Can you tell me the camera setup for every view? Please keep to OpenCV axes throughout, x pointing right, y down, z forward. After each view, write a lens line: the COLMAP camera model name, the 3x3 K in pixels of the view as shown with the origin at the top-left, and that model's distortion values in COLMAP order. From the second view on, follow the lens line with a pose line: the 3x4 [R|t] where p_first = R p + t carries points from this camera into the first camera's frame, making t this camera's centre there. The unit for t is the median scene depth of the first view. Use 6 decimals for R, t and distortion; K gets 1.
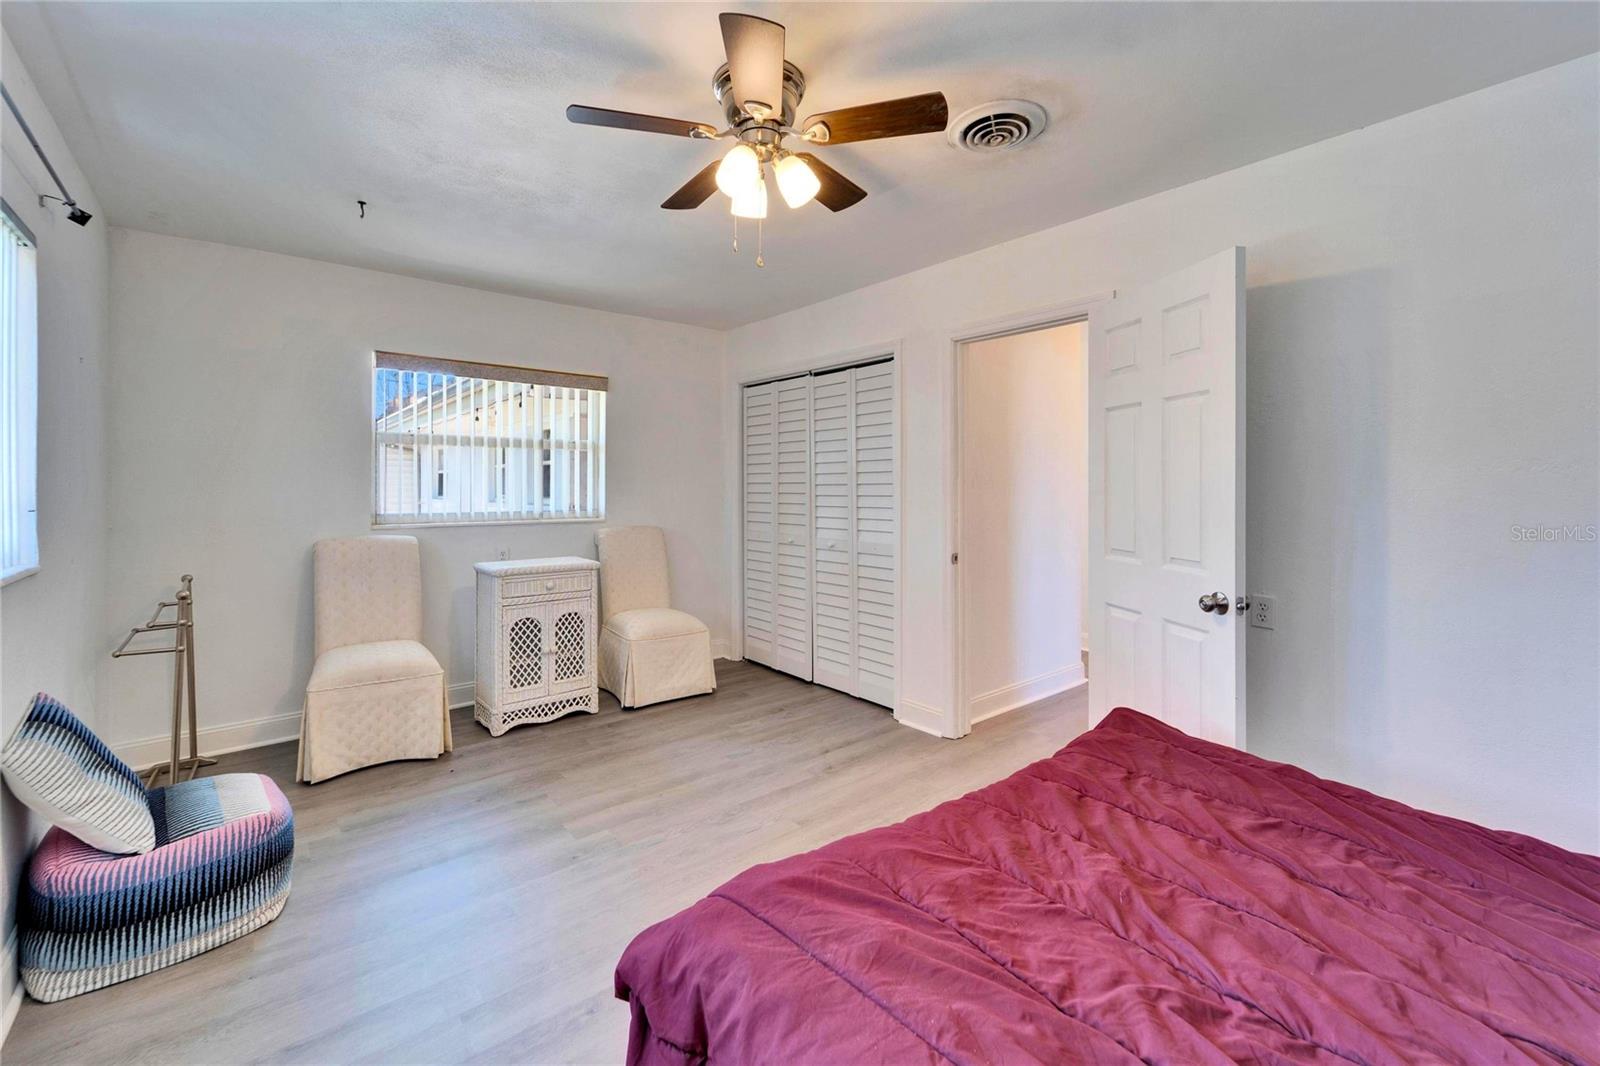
lens RADIAL K [[663.2, 0, 795.0], [0, 663.2, 488.0], [0, 0, 1]] dist [-0.000073, -0.000909]
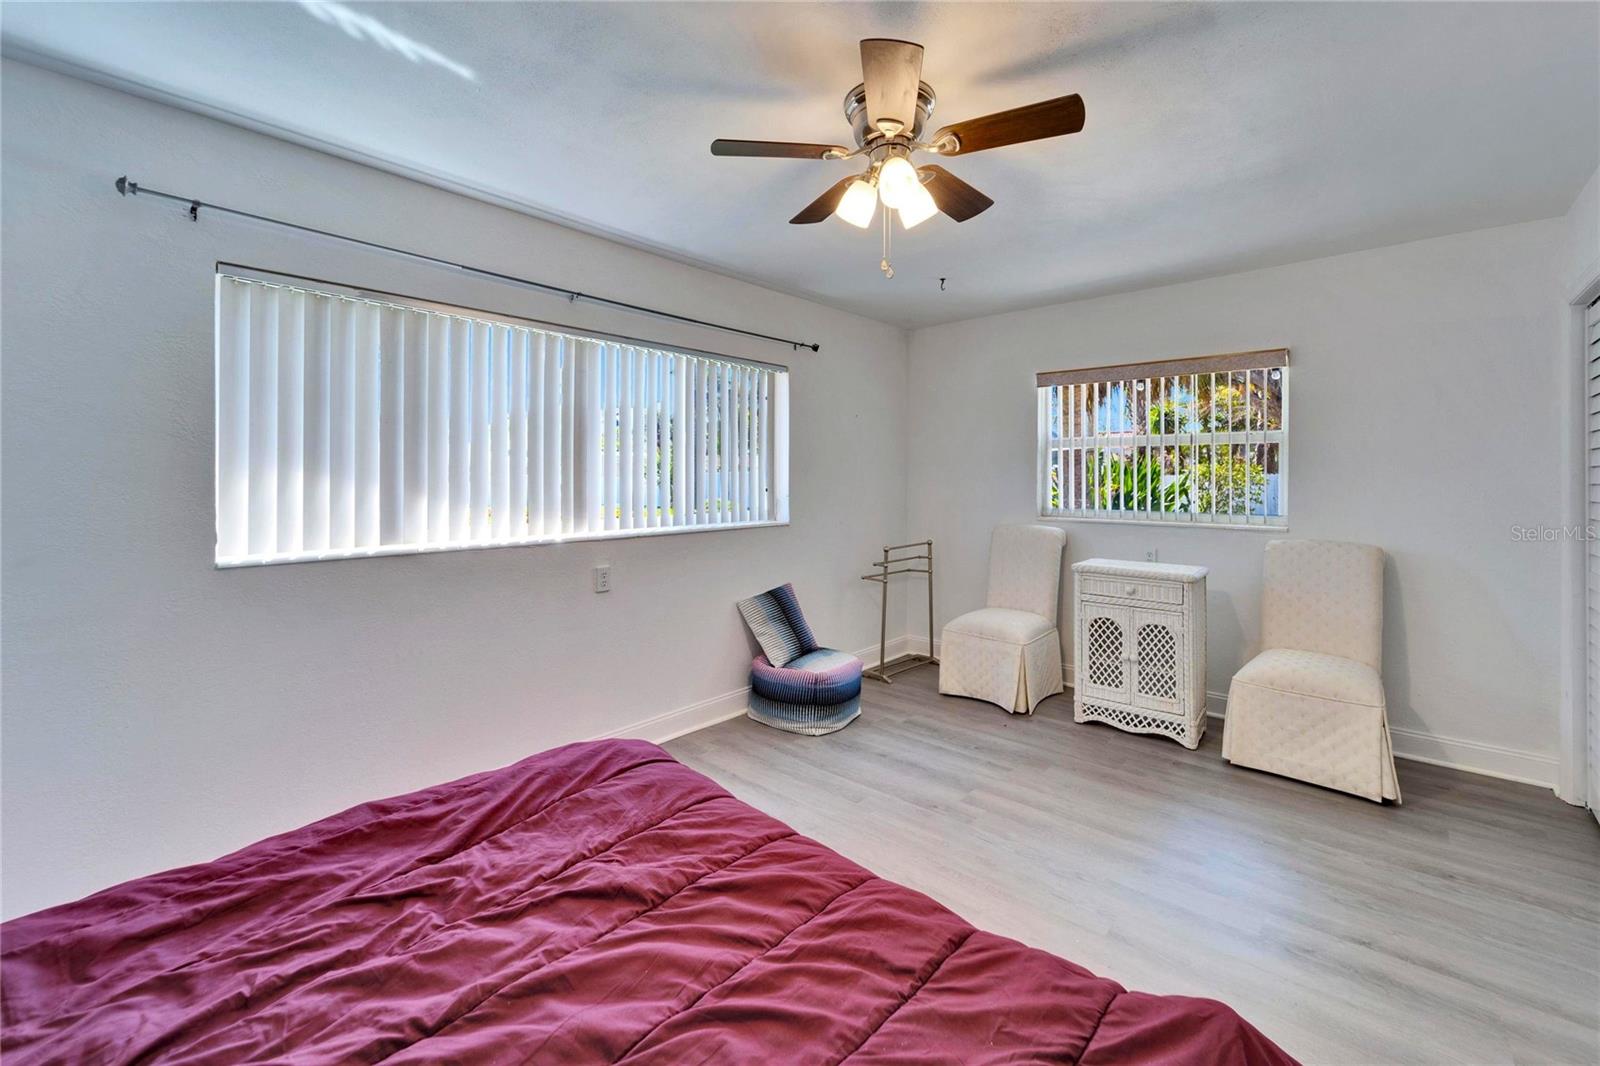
lens RADIAL K [[663.5, 0, 788.6], [0, 663.5, 479.9], [0, 0, 1]] dist [0.001541, -0.000129]
pose [[0.145010, 0.001852, -0.989428, 0.513021], [-0.004721, 0.999988, 0.001180, -0.011231], [0.989419, 0.004500, 0.145017, 0.376381]]
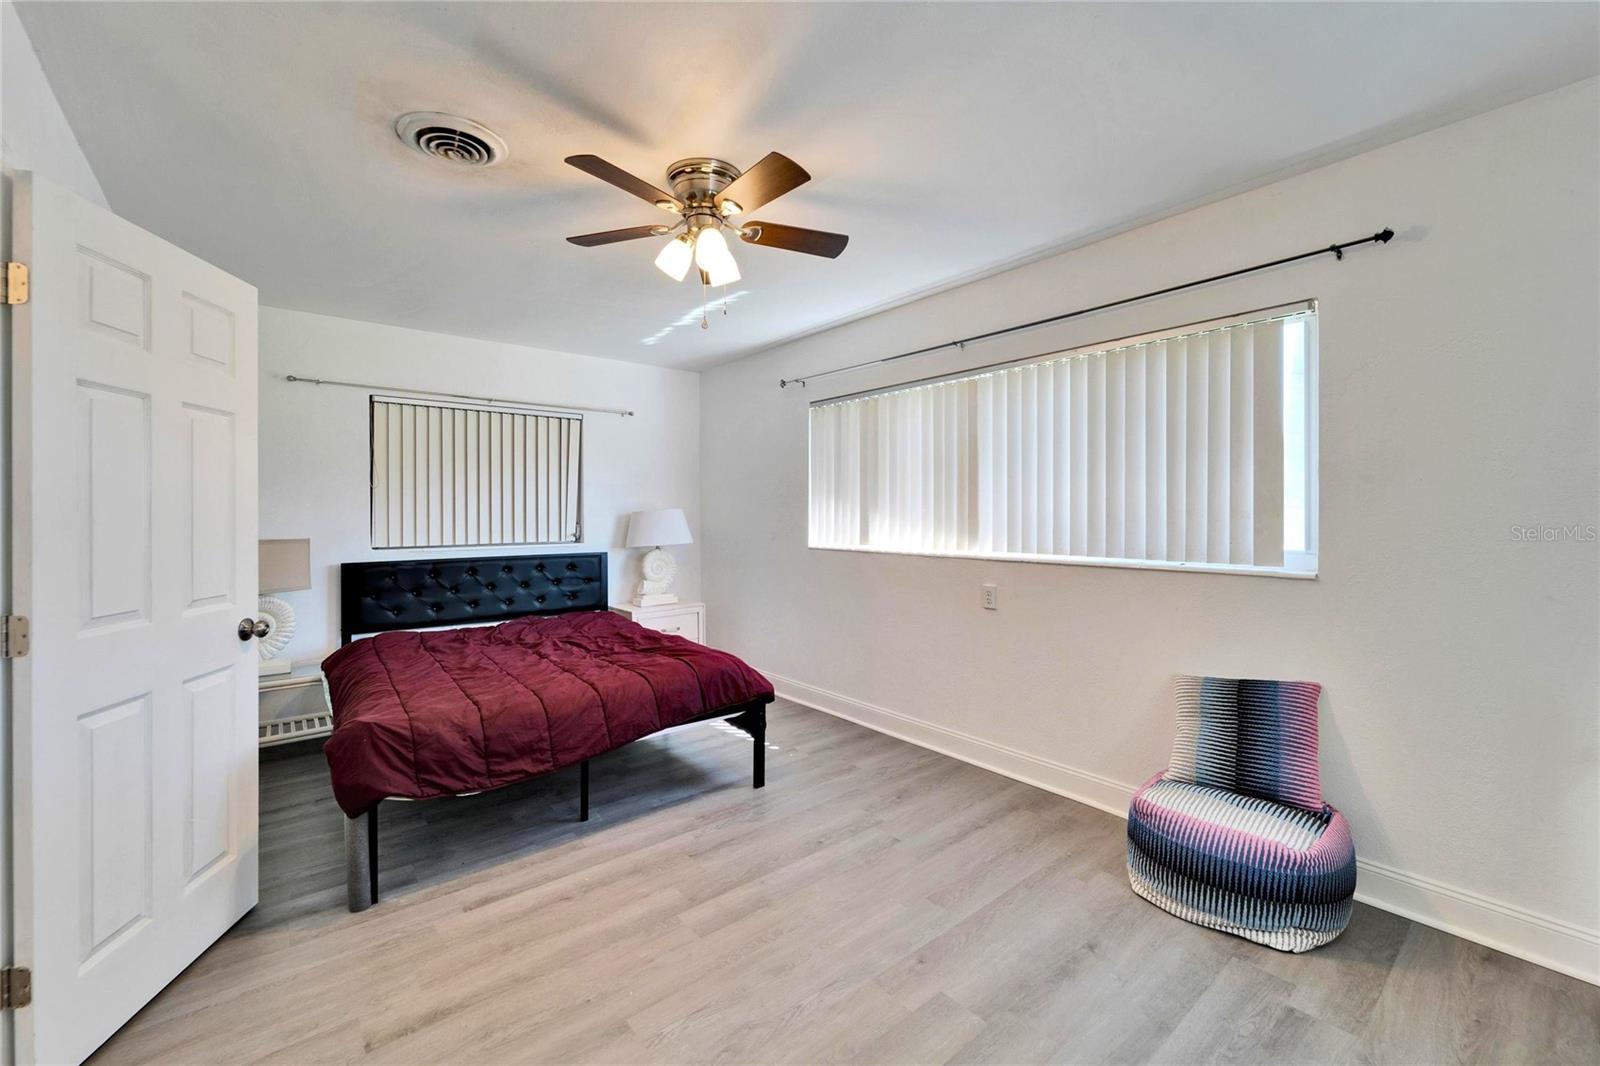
lens RADIAL K [[655.6, 0, 785.7], [0, 655.6, 511.5], [0, 0, 1]] dist [-0.000421, -0.000662]
pose [[-0.999866, 0.004777, 0.015658, -0.115520], [0.004830, 0.999983, 0.003338, -0.002853], [-0.015641, 0.003413, -0.999872, 1.184043]]
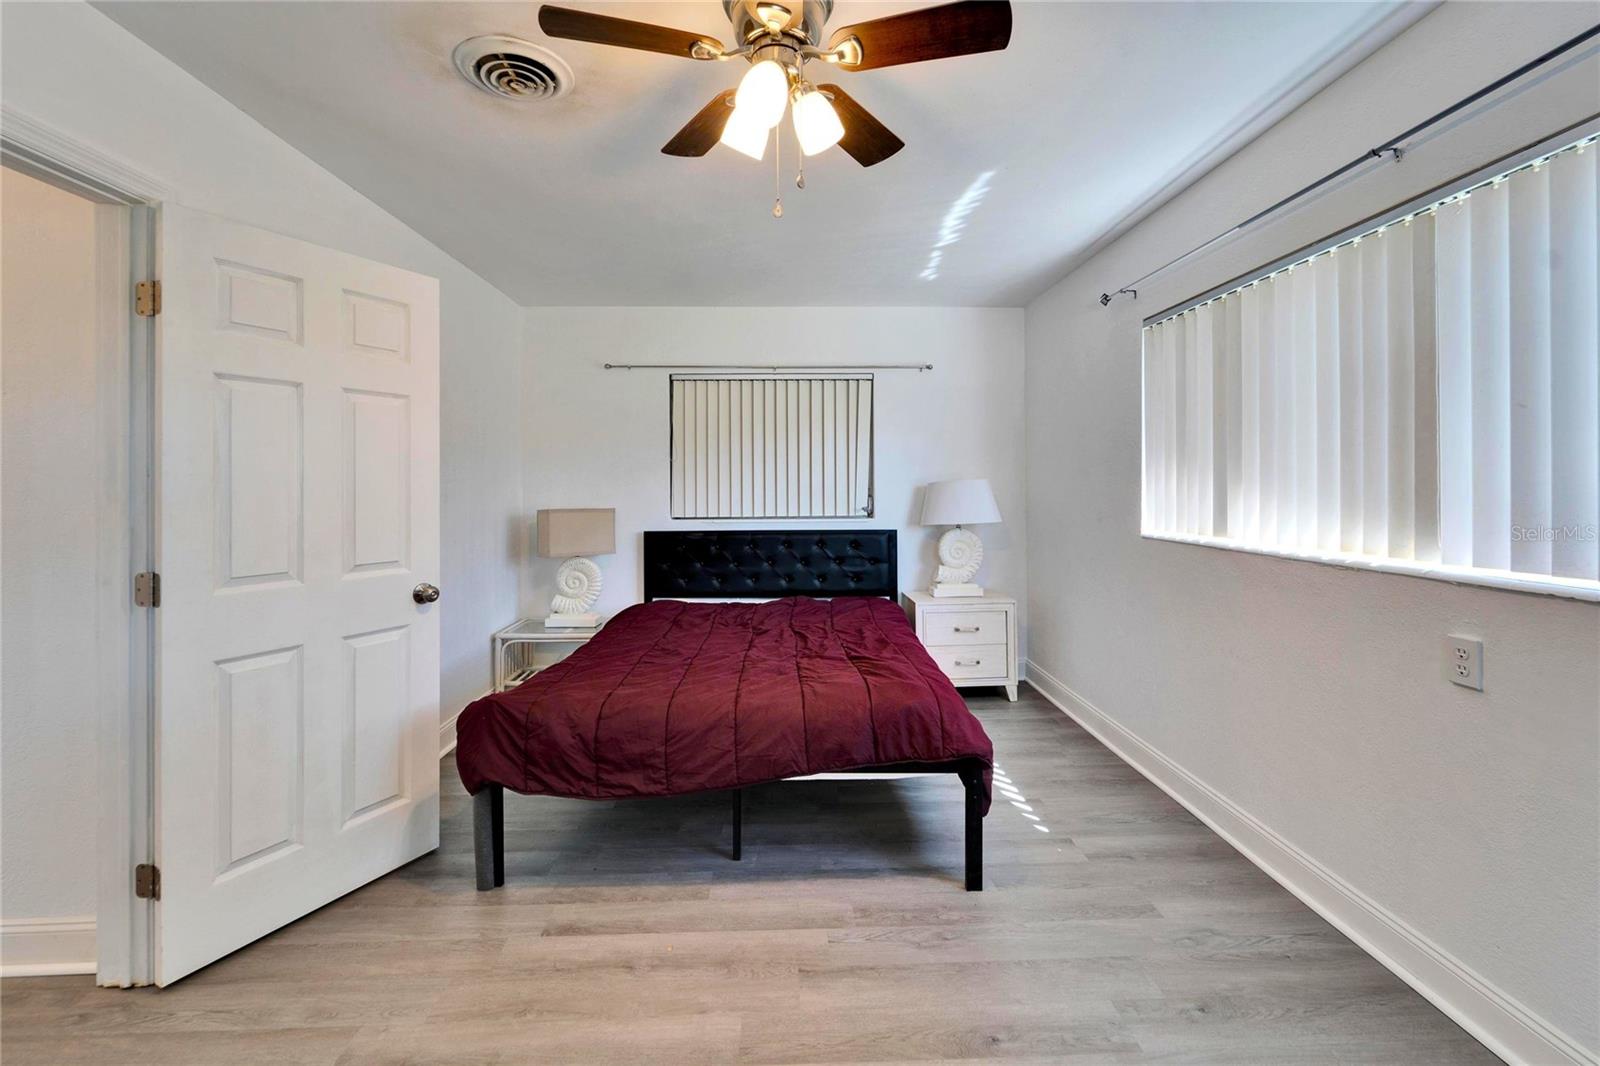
lens RADIAL K [[663.5, 0, 788.6], [0, 663.5, 479.9], [0, 0, 1]] dist [0.001541, -0.000129]
pose [[-0.784911, 0.009847, 0.619531, -0.307280], [0.009469, 0.999948, -0.003897, -0.002208], [-0.619536, 0.002807, -0.784963, 0.887748]]
